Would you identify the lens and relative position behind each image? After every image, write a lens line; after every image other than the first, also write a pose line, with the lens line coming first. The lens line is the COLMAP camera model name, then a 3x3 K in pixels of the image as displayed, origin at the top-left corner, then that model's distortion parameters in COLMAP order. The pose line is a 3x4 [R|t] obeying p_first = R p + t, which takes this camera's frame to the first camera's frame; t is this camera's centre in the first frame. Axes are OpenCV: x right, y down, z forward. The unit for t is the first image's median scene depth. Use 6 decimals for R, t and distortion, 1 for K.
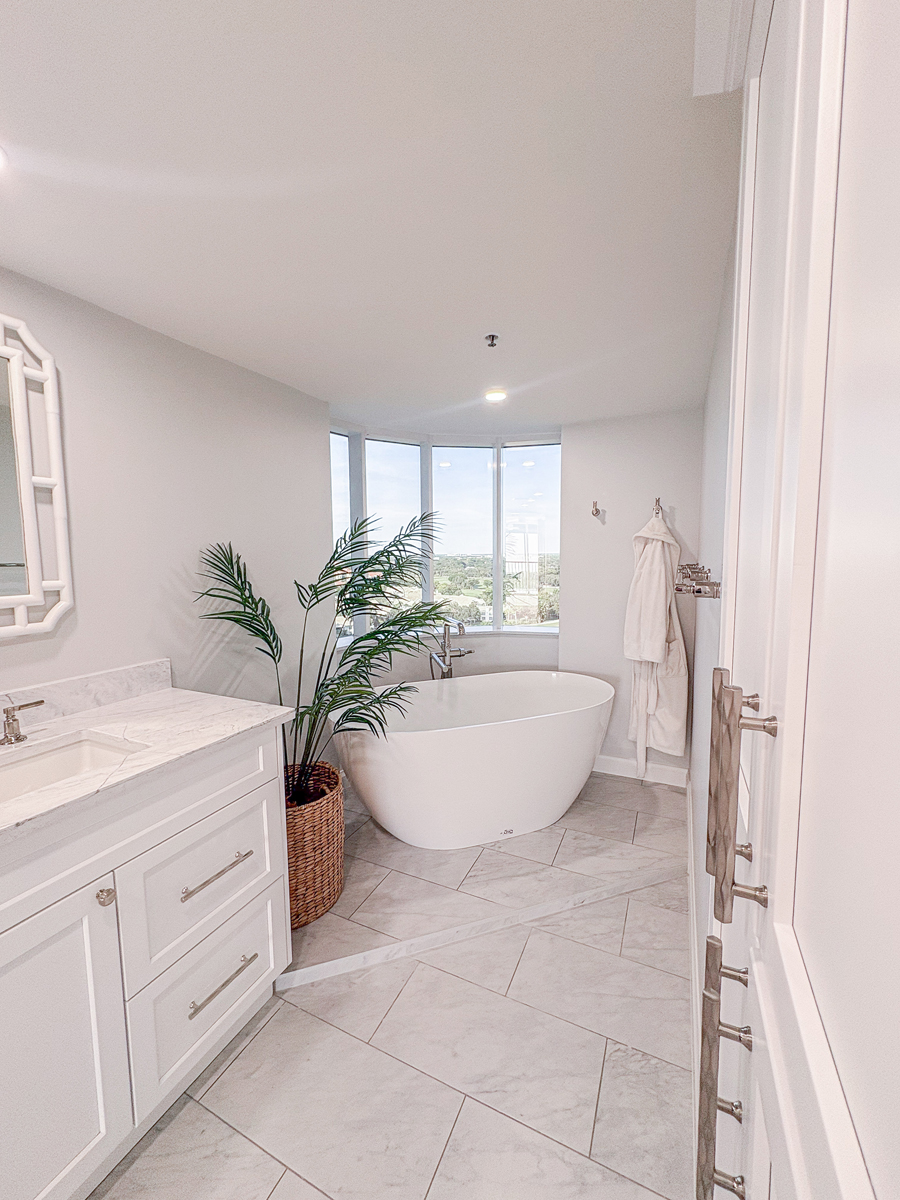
lens RADIAL K [[481.6, 0, 451.2], [0, 481.6, 597.6], [0, 0, 1]] dist [0.003652, -0.000308]
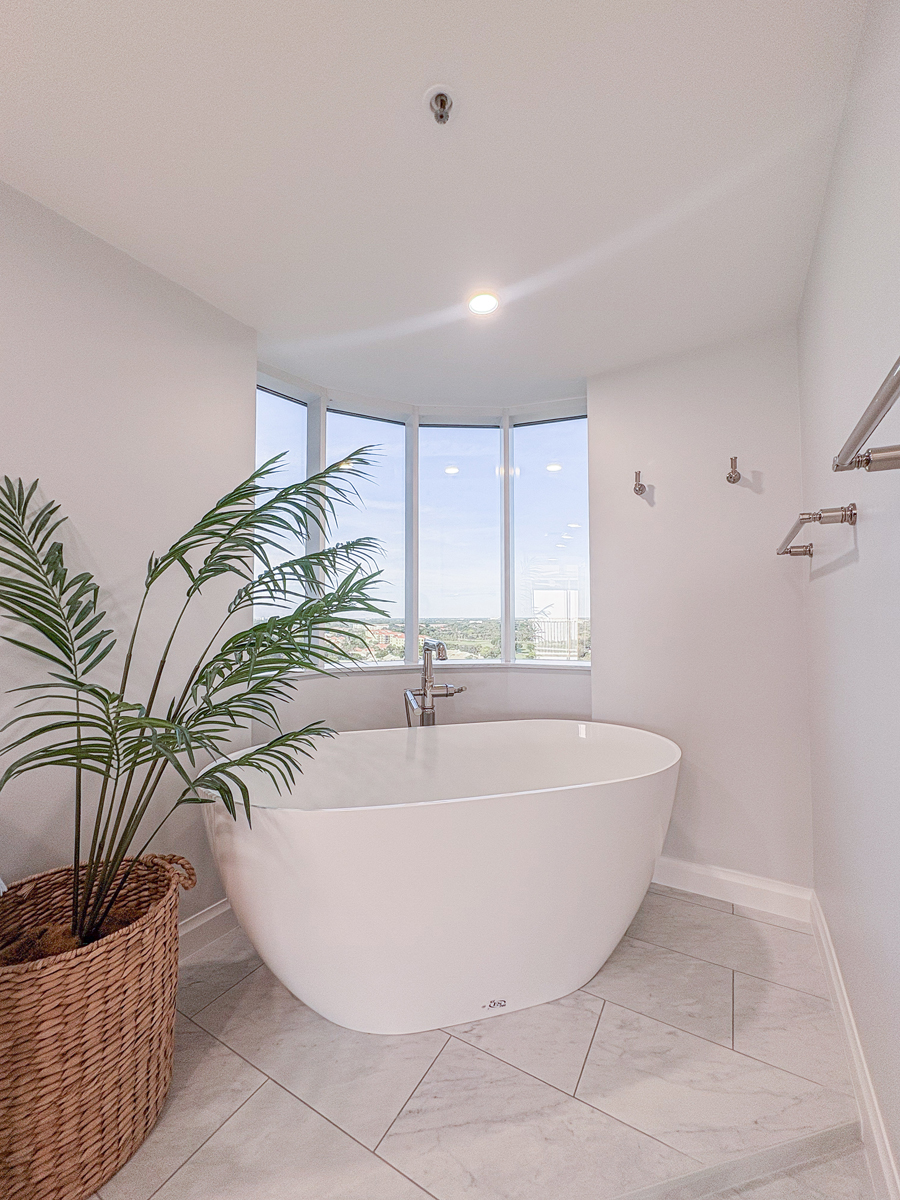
lens RADIAL K [[481.6, 0, 449.5], [0, 481.6, 598.1], [0, 0, 1]] dist [0.003652, -0.000308]
pose [[0.995811, 0.002952, -0.091392, 0.116635], [-0.014948, 0.991289, -0.130856, 0.097911], [0.090210, 0.131674, 0.987180, 0.394638]]
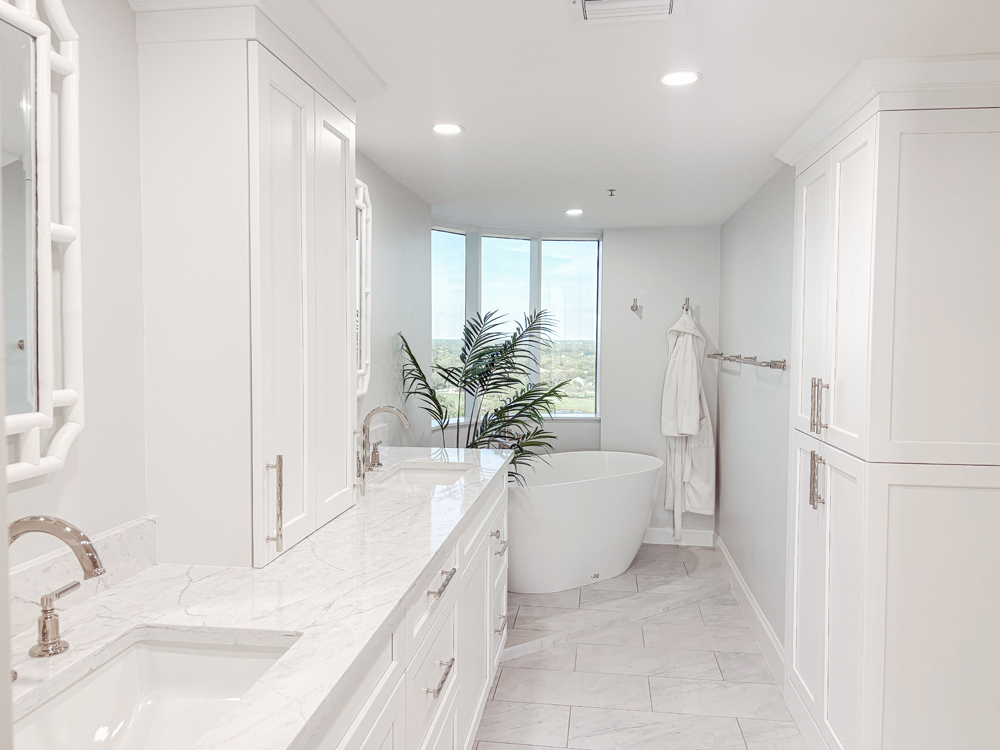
lens RADIAL K [[760.2, 0, 498.7], [0, 760.2, 377.1], [0, 0, 1]] dist [0.051072, -0.056476]
pose [[0.953723, -0.003088, 0.300672, -0.698694], [0.016492, 0.998979, -0.042054, 0.071085], [-0.300235, 0.045067, 0.952800, -0.772009]]
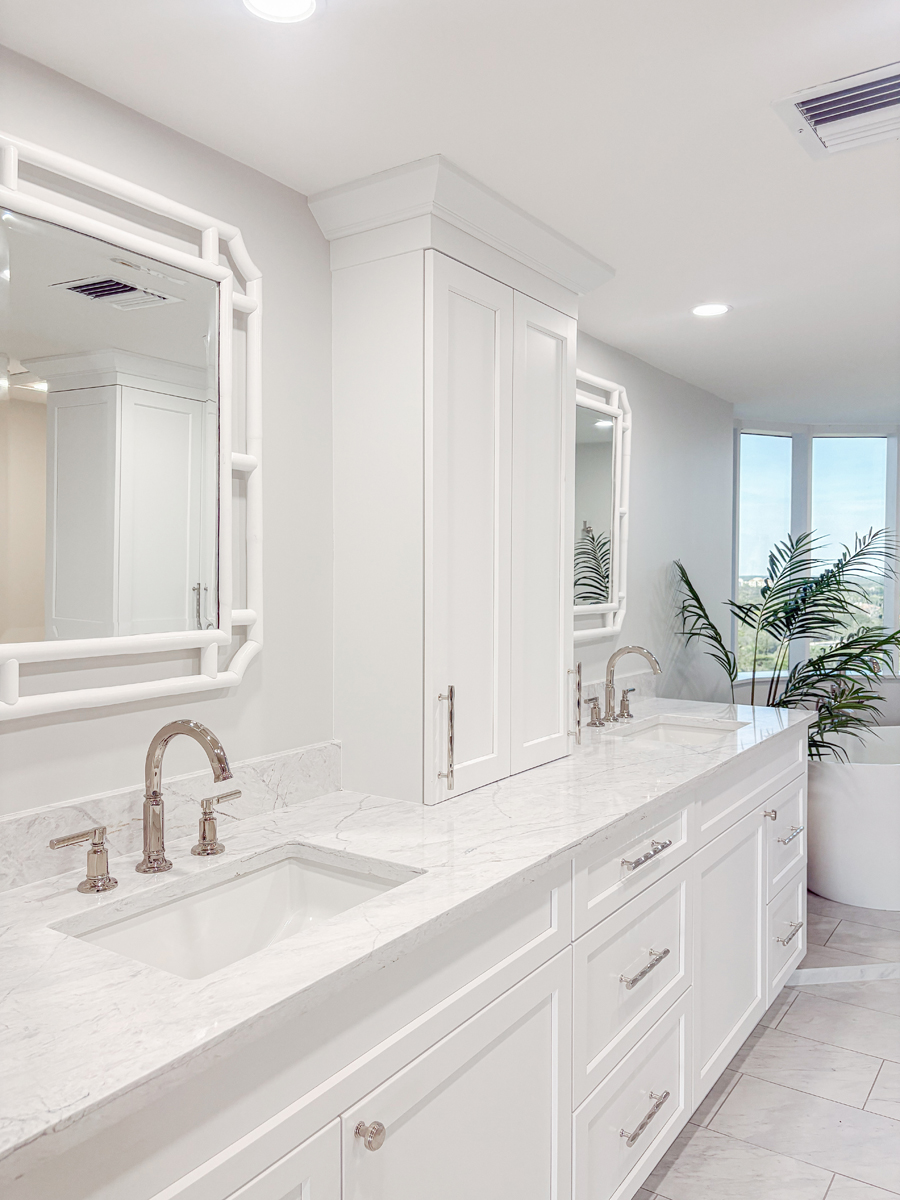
lens RADIAL K [[912.2, 0, 447.2], [0, 912.2, 599.7], [0, 0, 1]] dist [0.051072, -0.056476]
pose [[0.986949, 0.012807, -0.160521, -0.550872], [-0.023510, 0.997611, -0.064956, 0.087830], [0.159306, 0.067882, 0.984893, -0.816814]]
